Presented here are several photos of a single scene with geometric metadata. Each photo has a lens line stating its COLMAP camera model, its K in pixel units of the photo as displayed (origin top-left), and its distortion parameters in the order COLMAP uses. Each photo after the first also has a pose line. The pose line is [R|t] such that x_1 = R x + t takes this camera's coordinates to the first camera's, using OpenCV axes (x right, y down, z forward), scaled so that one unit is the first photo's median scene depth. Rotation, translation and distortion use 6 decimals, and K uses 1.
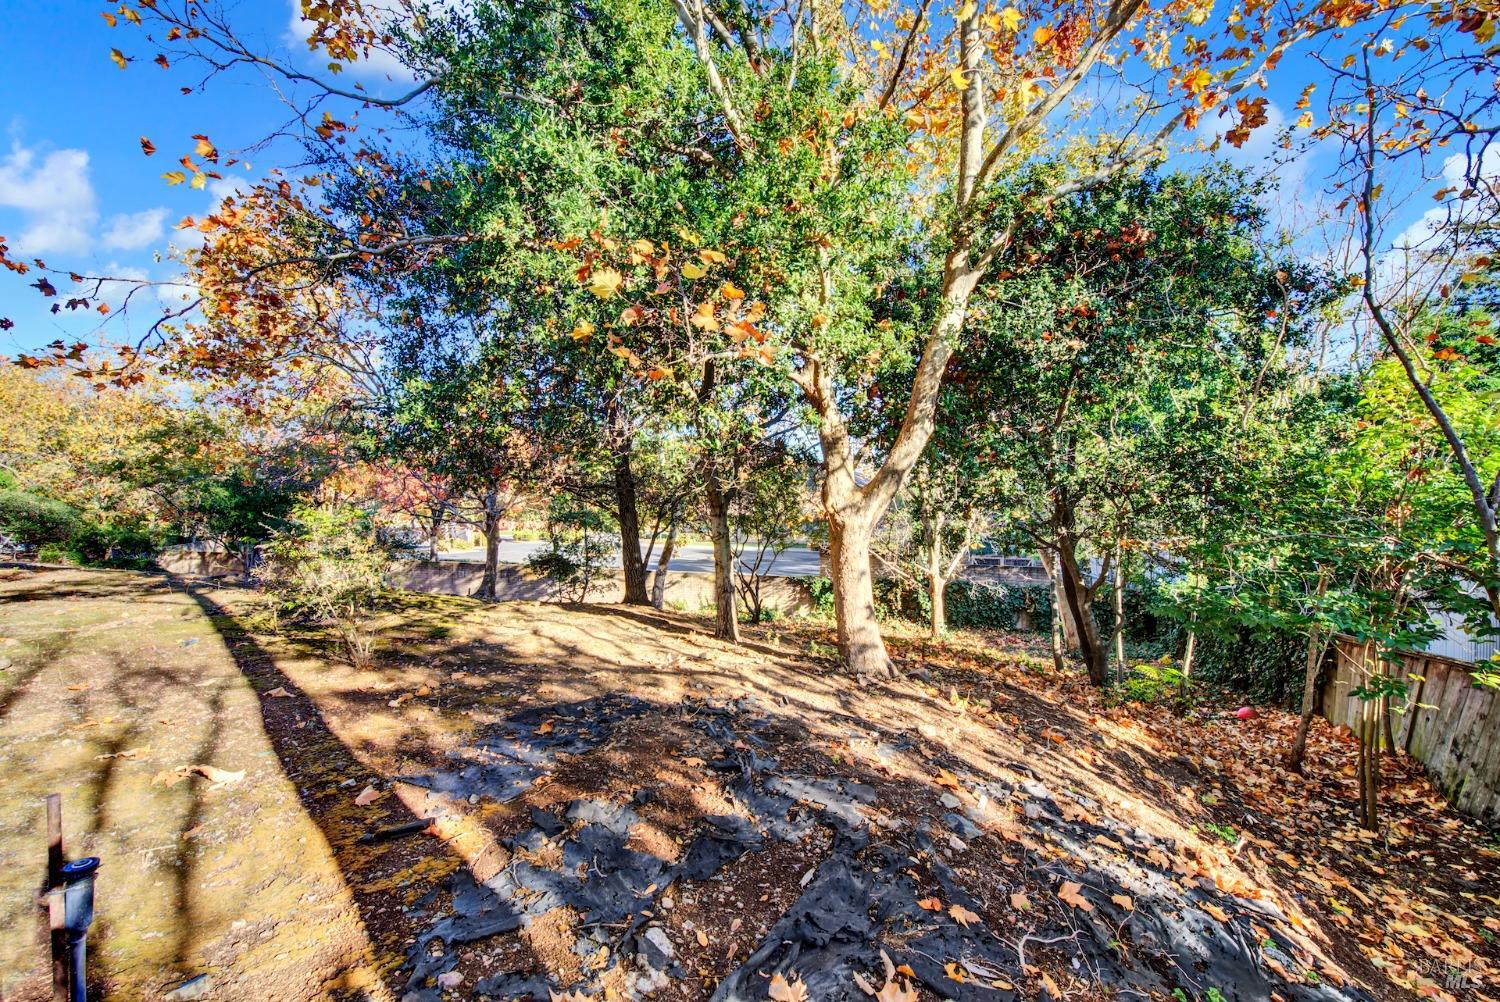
lens RADIAL K [[598.3, 0, 755.3], [0, 598.3, 508.2], [0, 0, 1]] dist [0.004440, -0.003579]
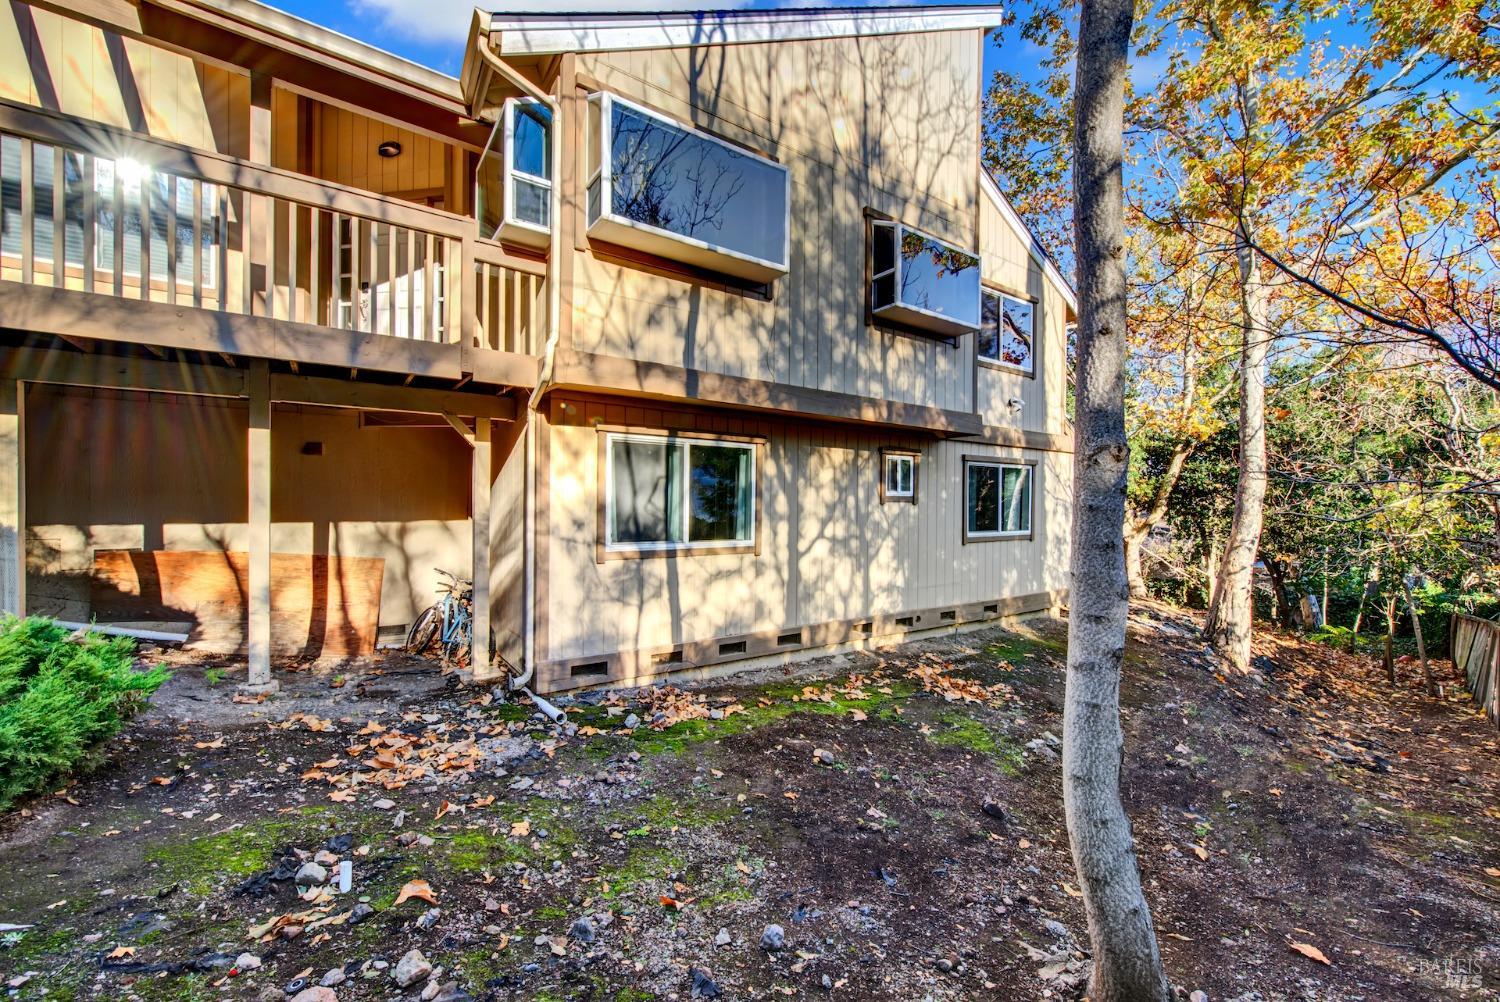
lens RADIAL K [[598.3, 0, 755.3], [0, 598.3, 508.2], [0, 0, 1]] dist [0.004440, -0.003579]
pose [[0.905337, 0.015258, -0.424420, -0.236983], [-0.015310, 0.999877, 0.003289, -0.114588], [0.424418, 0.003520, 0.905460, -2.232692]]
